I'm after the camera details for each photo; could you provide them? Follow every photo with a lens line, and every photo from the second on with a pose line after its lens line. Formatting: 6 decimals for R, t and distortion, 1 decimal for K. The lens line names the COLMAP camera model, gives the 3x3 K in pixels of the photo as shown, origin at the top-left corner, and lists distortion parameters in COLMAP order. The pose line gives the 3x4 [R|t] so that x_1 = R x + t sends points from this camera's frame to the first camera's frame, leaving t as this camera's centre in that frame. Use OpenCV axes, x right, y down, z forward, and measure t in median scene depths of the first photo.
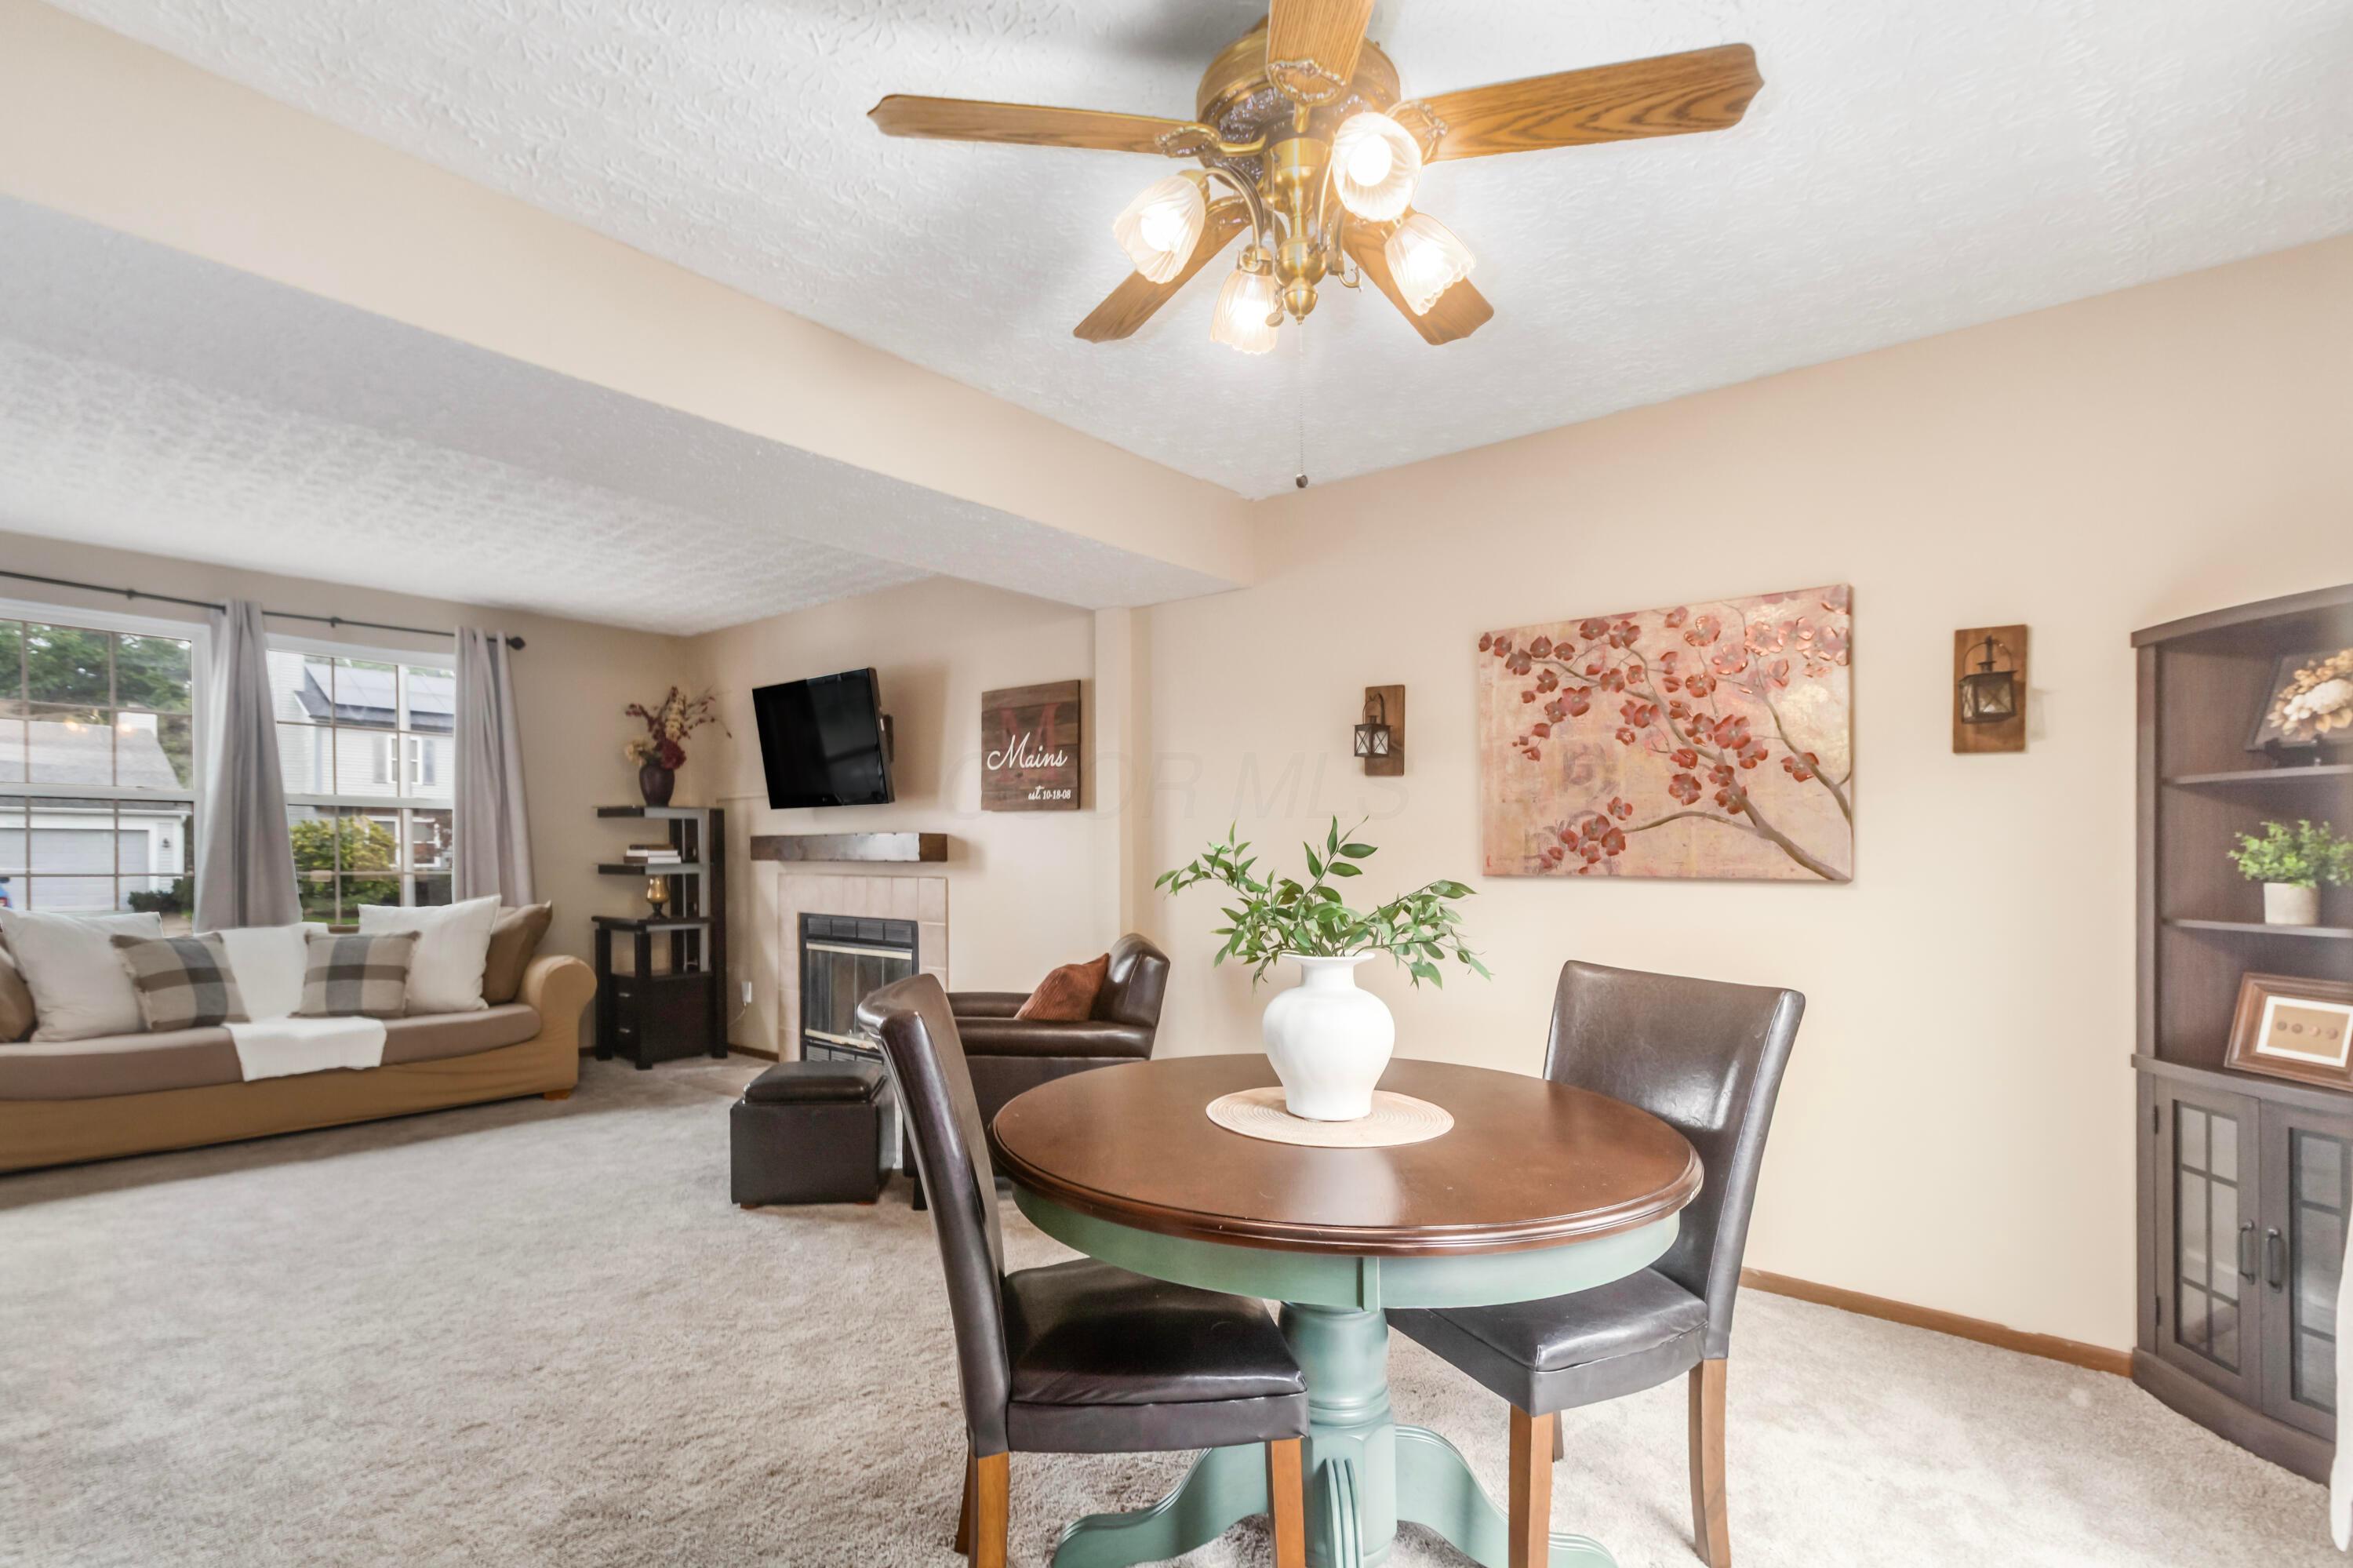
lens RADIAL K [[1136.4, 0, 1183.3], [0, 1136.4, 810.2], [0, 0, 1]] dist [0.002926, 0.000959]
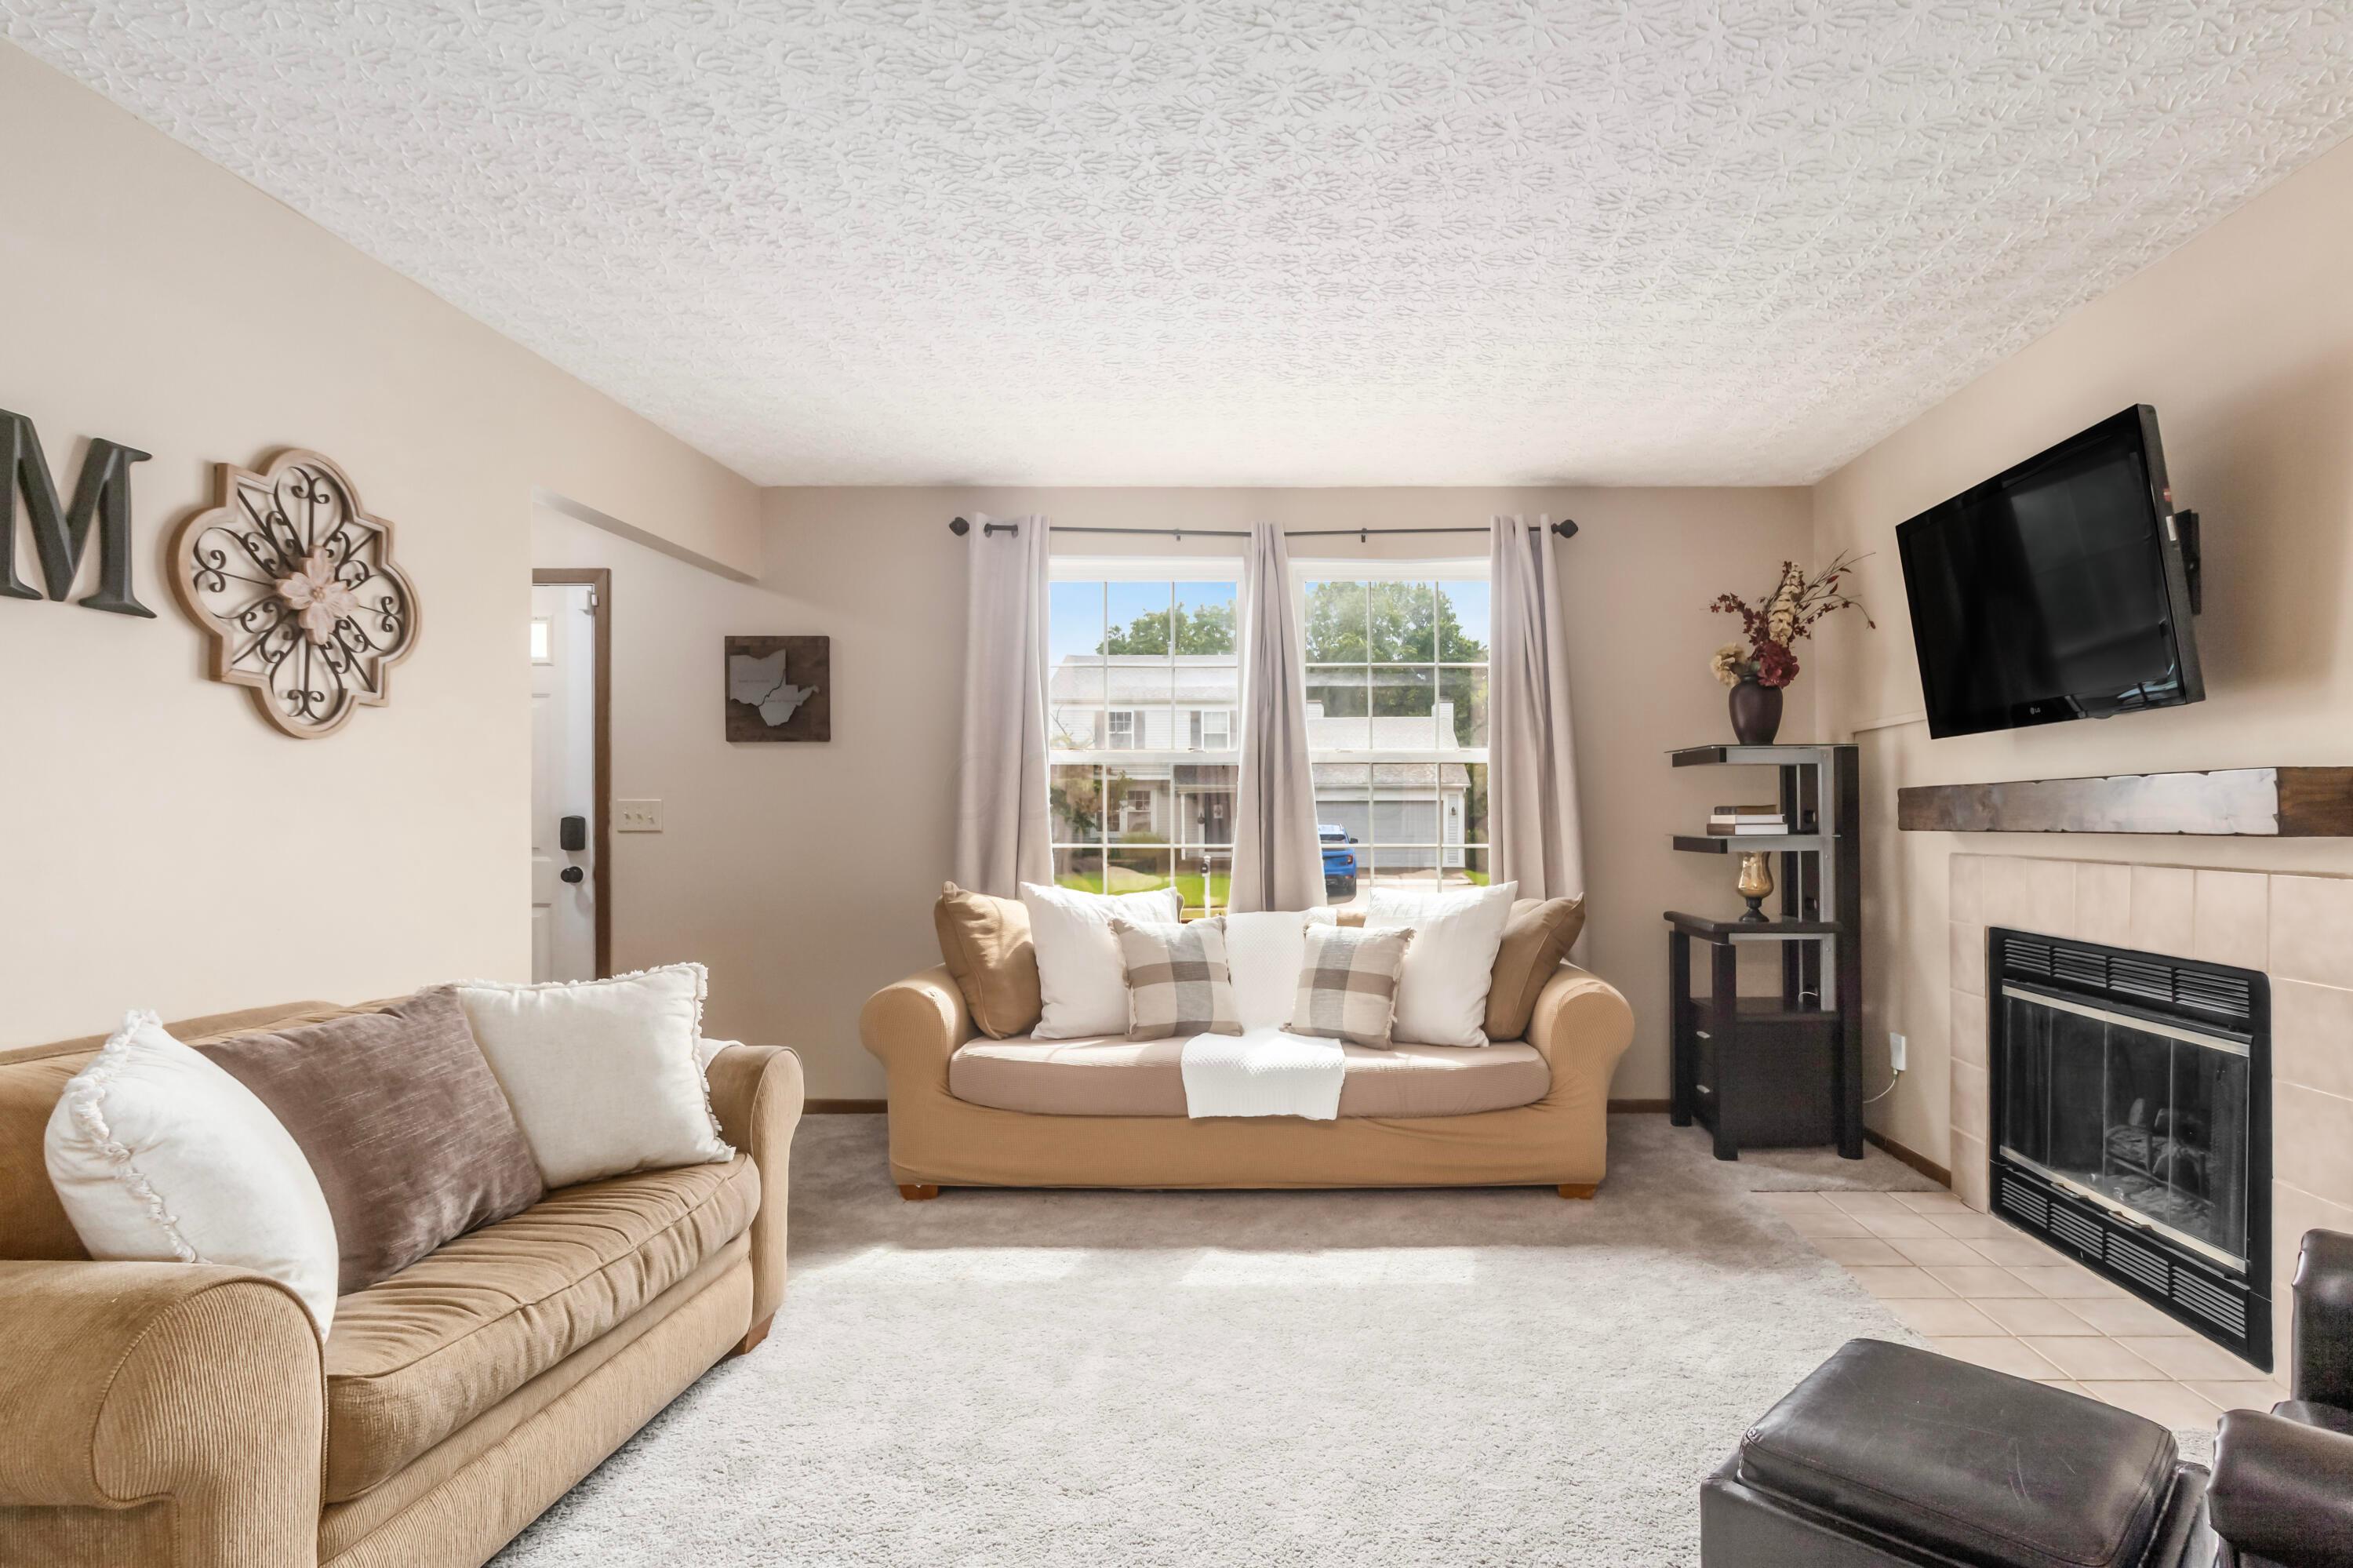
lens RADIAL K [[1203.6, 0, 1307.1], [0, 1203.6, 854.7], [0, 0, 1]] dist [0.000697, 0.000065]
pose [[0.637512, 0.016132, -0.770272, -0.105004], [0.036649, 0.998014, 0.051234, 0.014641], [0.769568, -0.060892, 0.635654, 0.393840]]
